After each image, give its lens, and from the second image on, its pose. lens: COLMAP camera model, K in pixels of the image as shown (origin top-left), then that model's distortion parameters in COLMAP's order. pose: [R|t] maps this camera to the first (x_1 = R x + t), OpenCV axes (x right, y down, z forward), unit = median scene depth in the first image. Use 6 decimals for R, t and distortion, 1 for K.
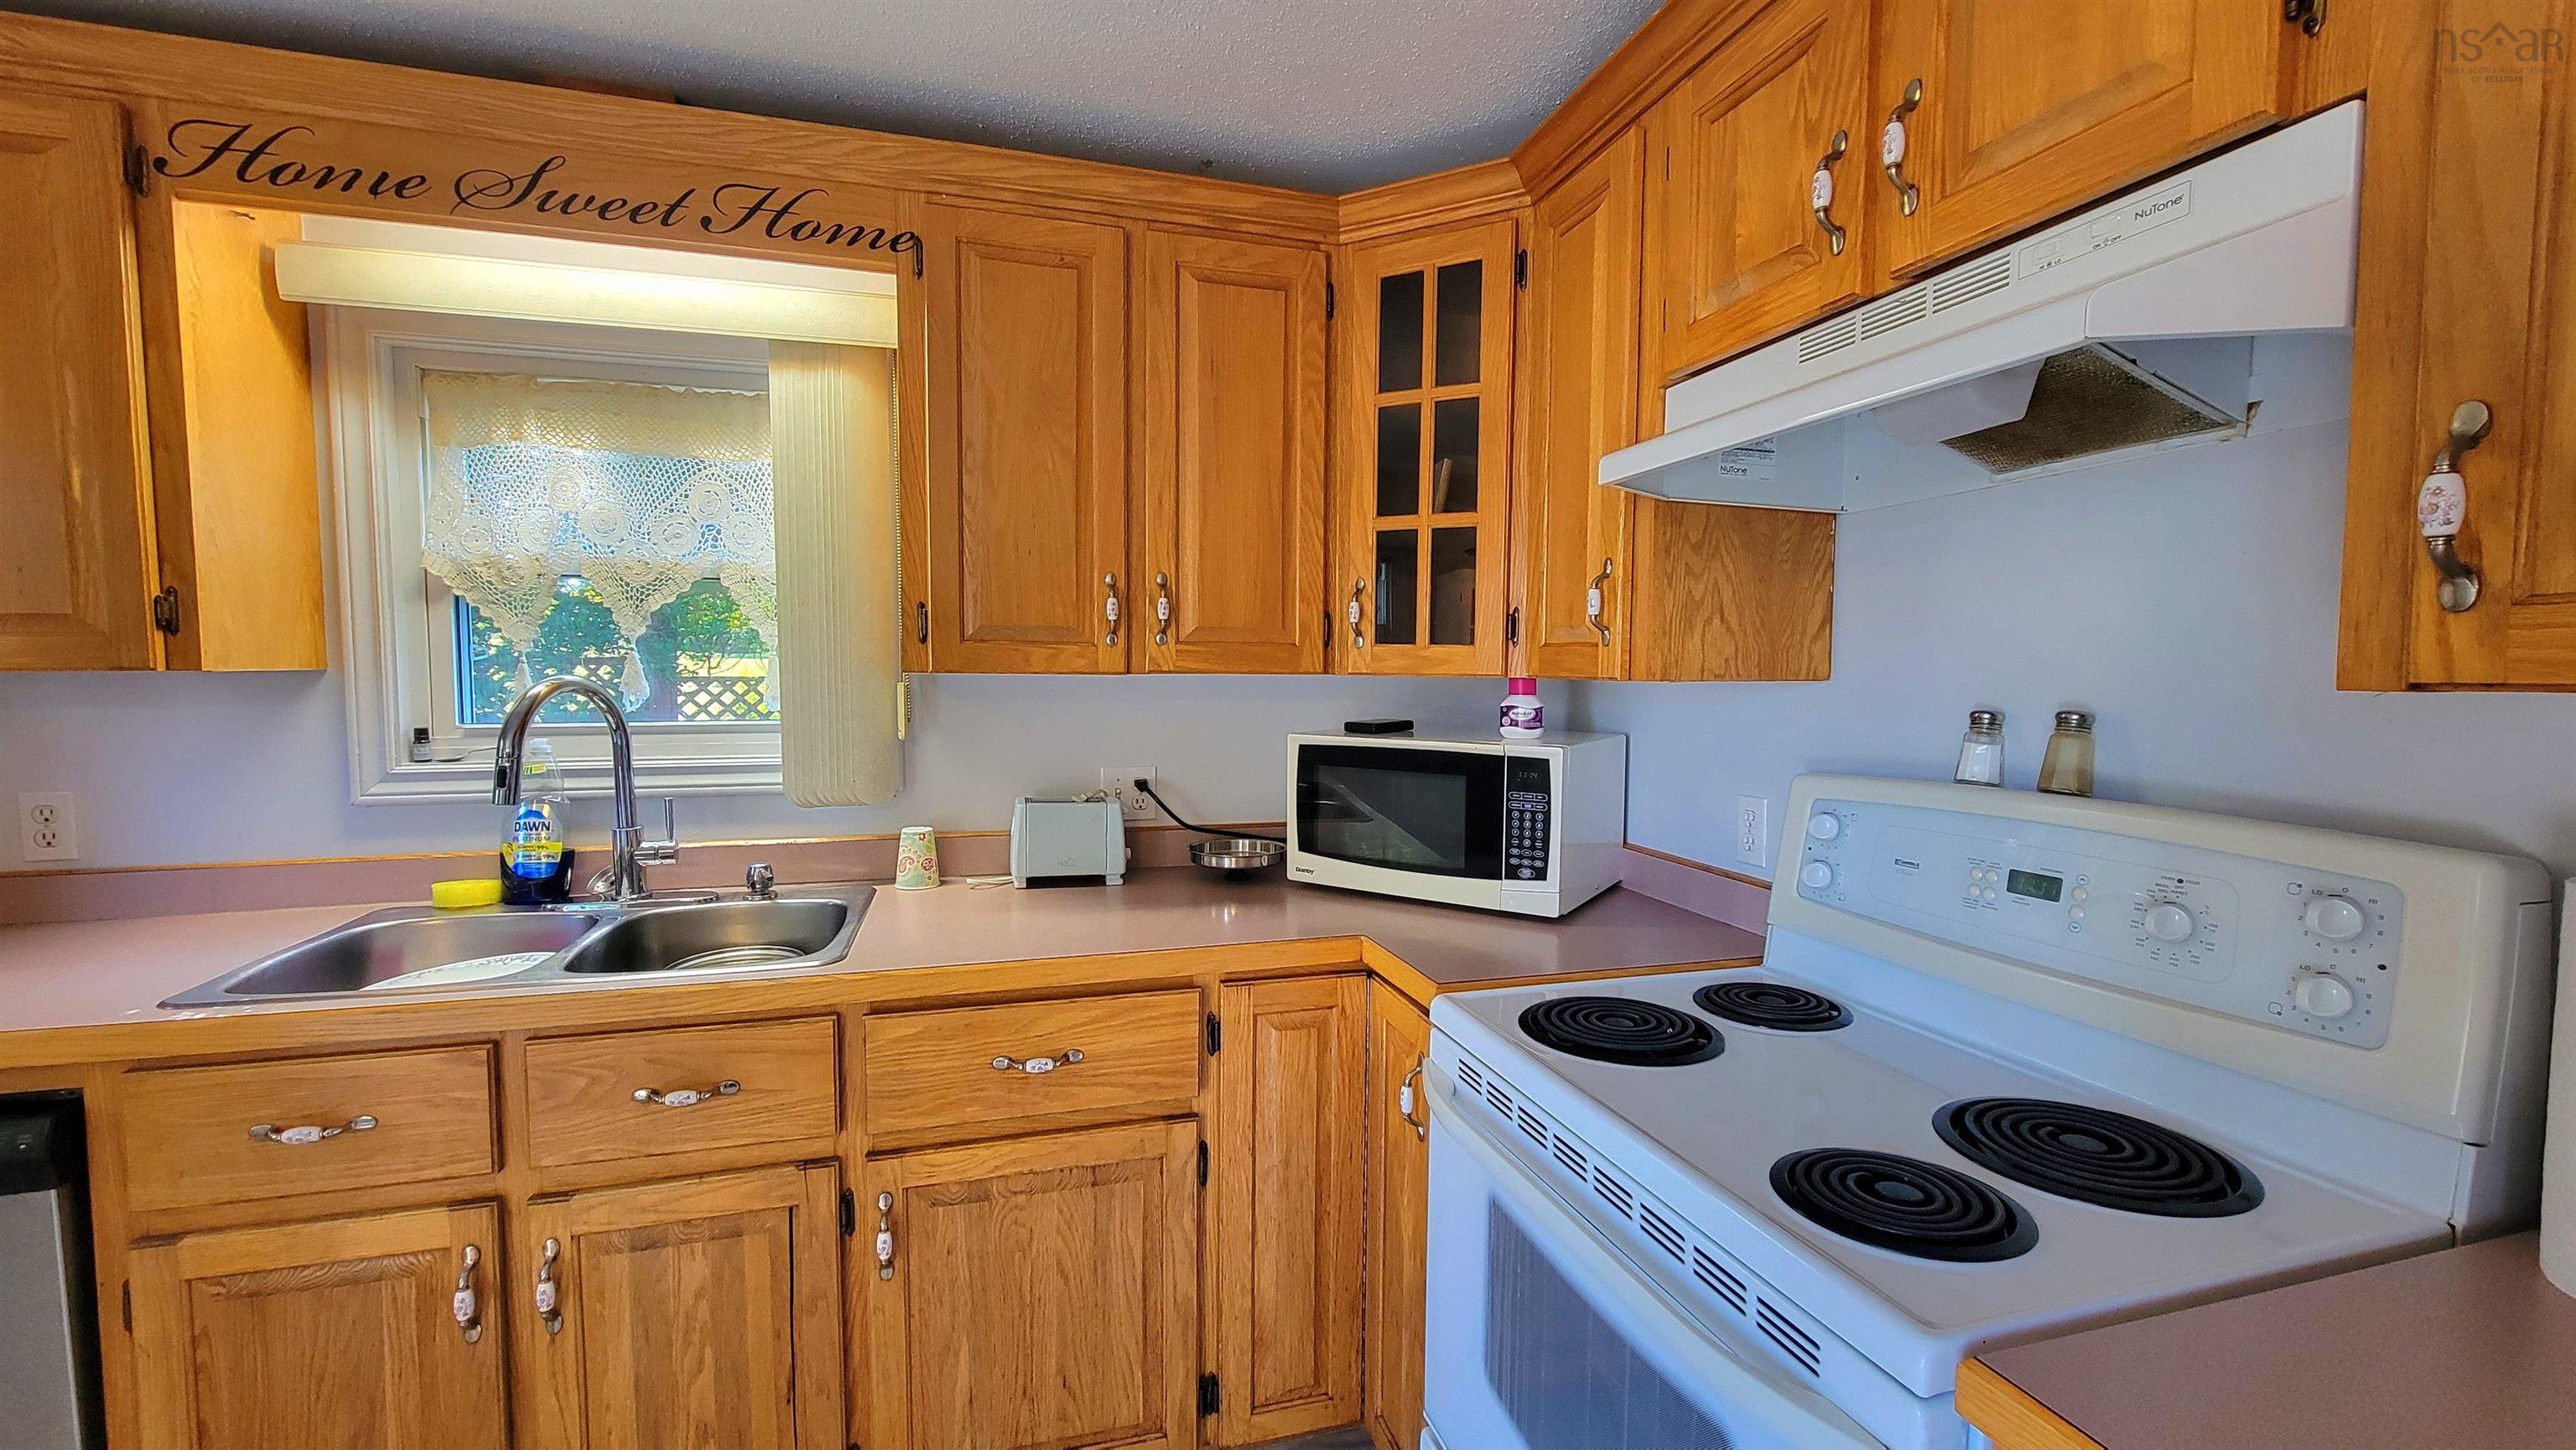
lens RADIAL K [[1052.1, 0, 1285.7], [0, 1052.1, 735.0], [0, 0, 1]] dist [-0.001628, -0.000187]
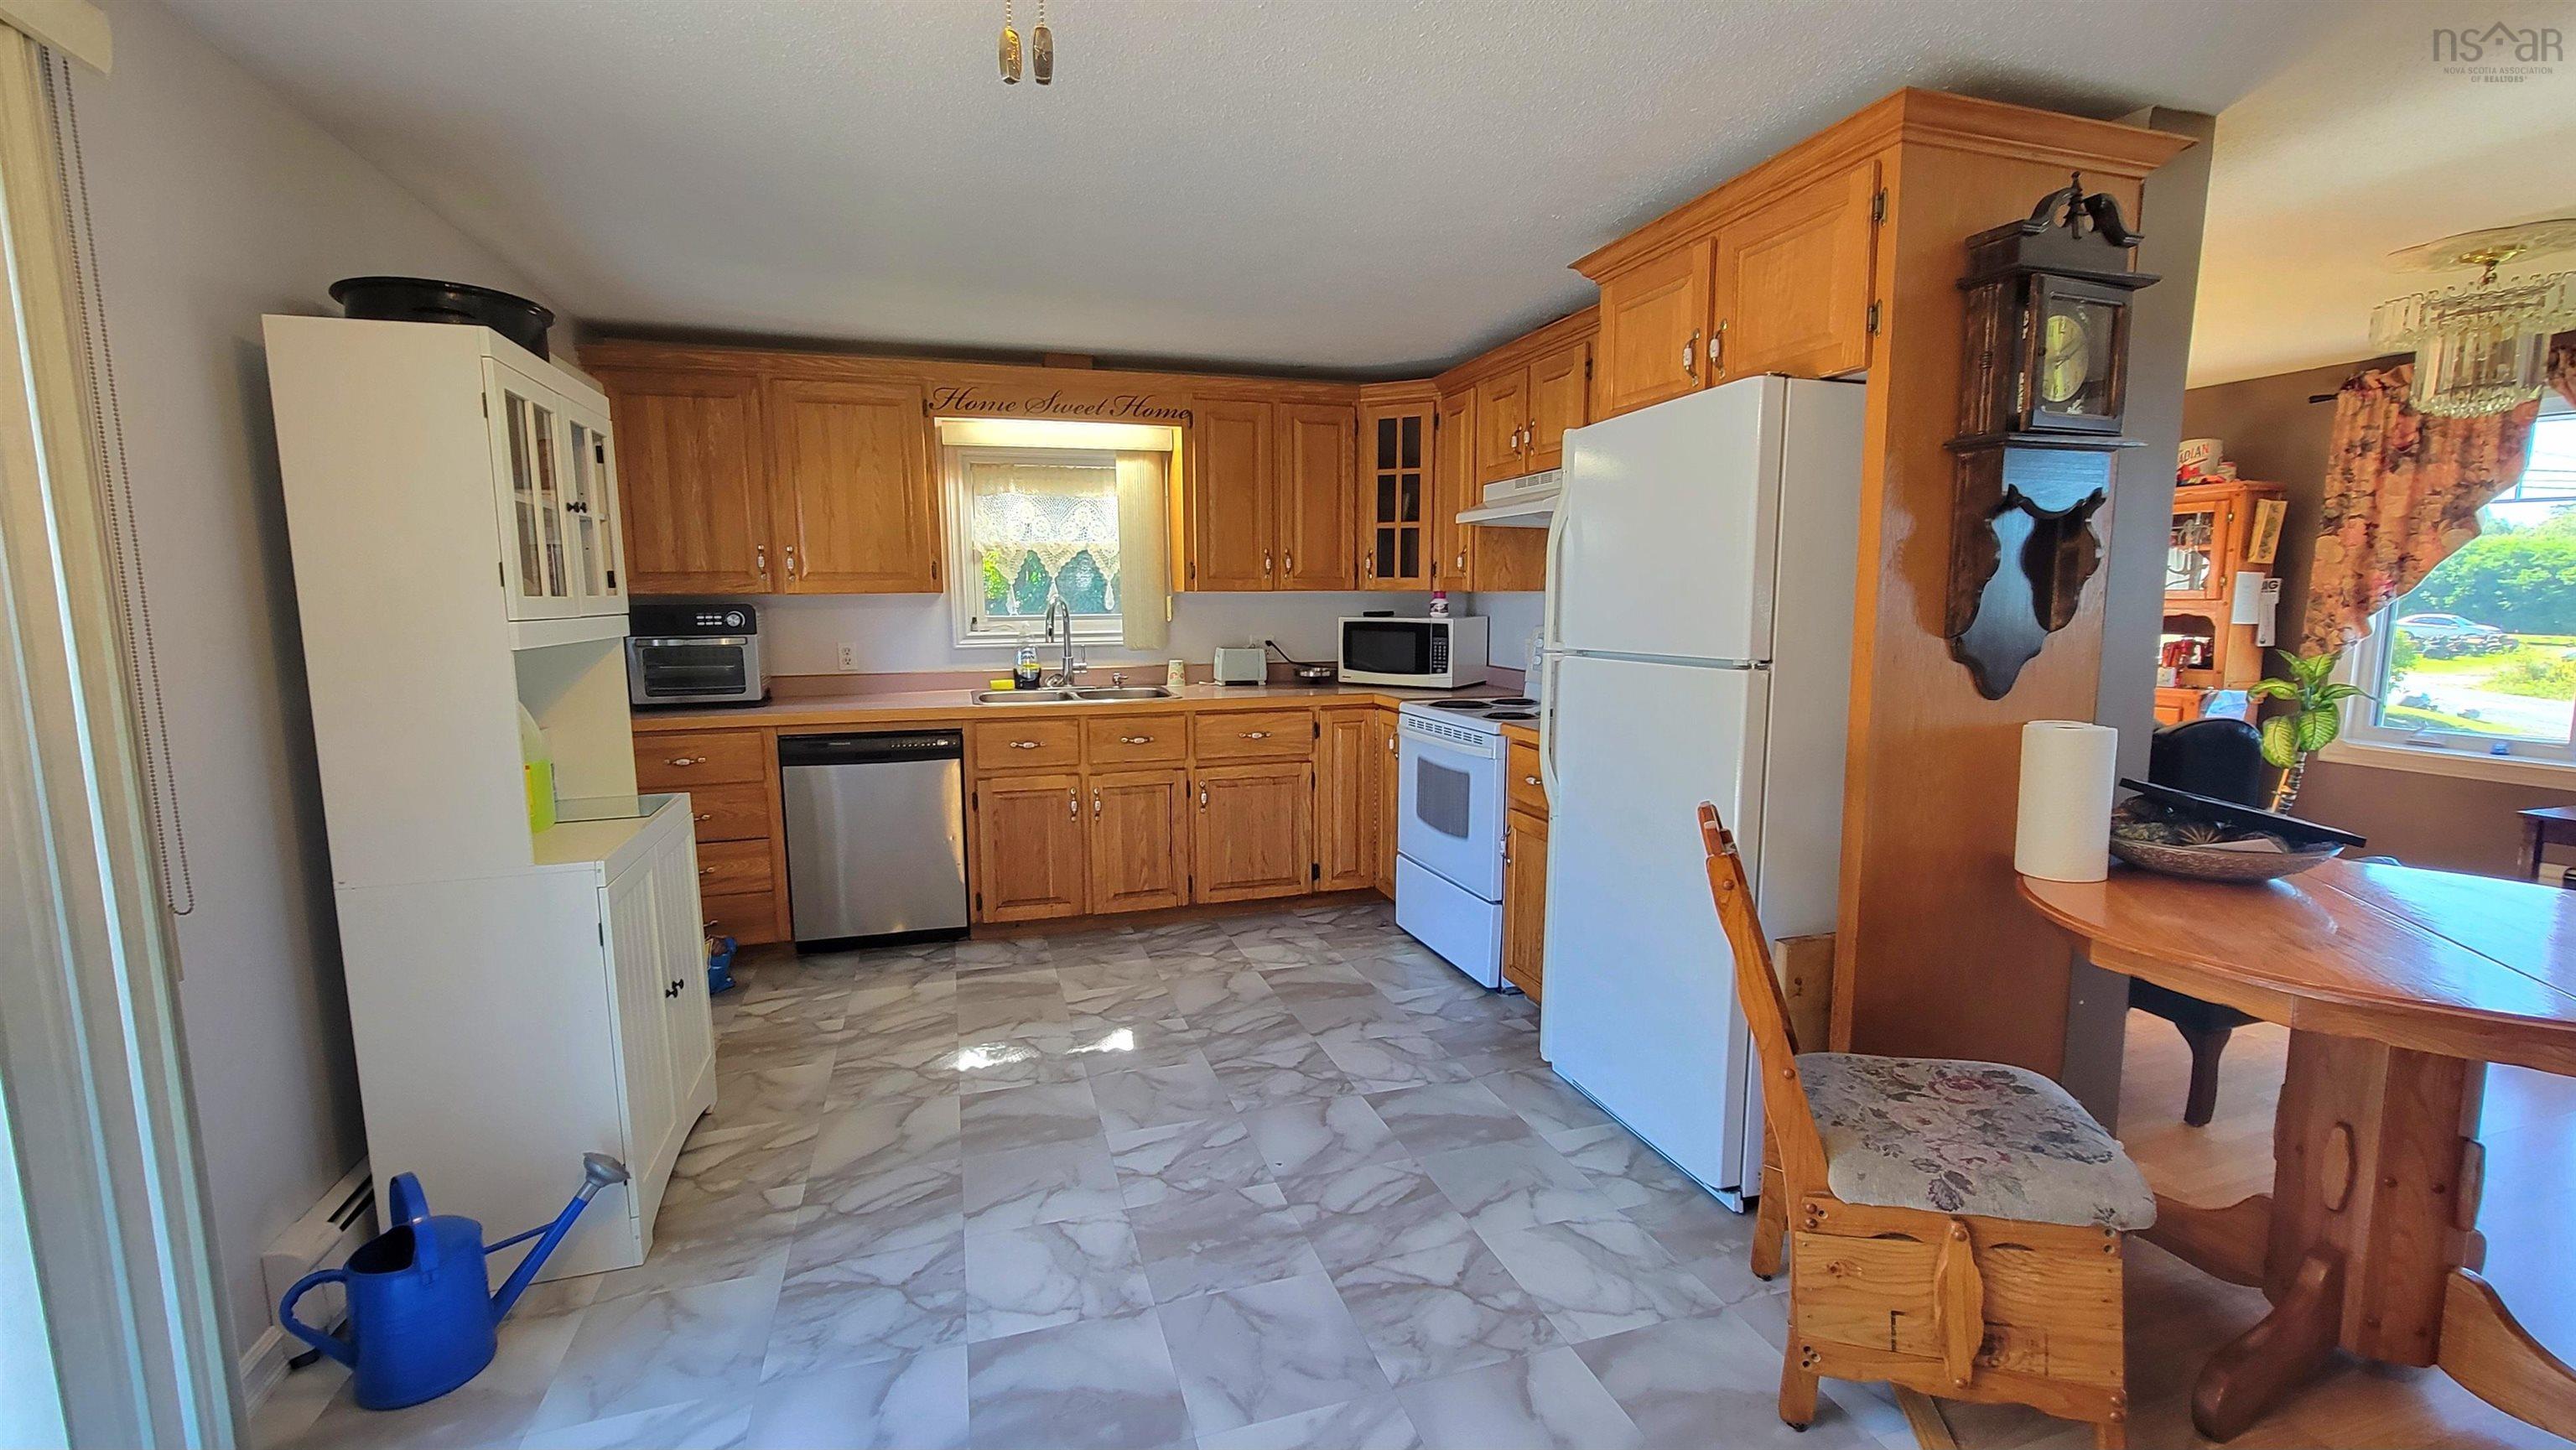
lens RADIAL K [[1052.1, 0, 1289.3], [0, 1052.1, 727.2], [0, 0, 1]] dist [-0.001628, -0.000187]
pose [[0.999739, -0.012233, 0.019270, -0.165300], [0.010989, 0.997930, 0.063370, 0.099253], [-0.020006, -0.063142, 0.997804, -1.404103]]
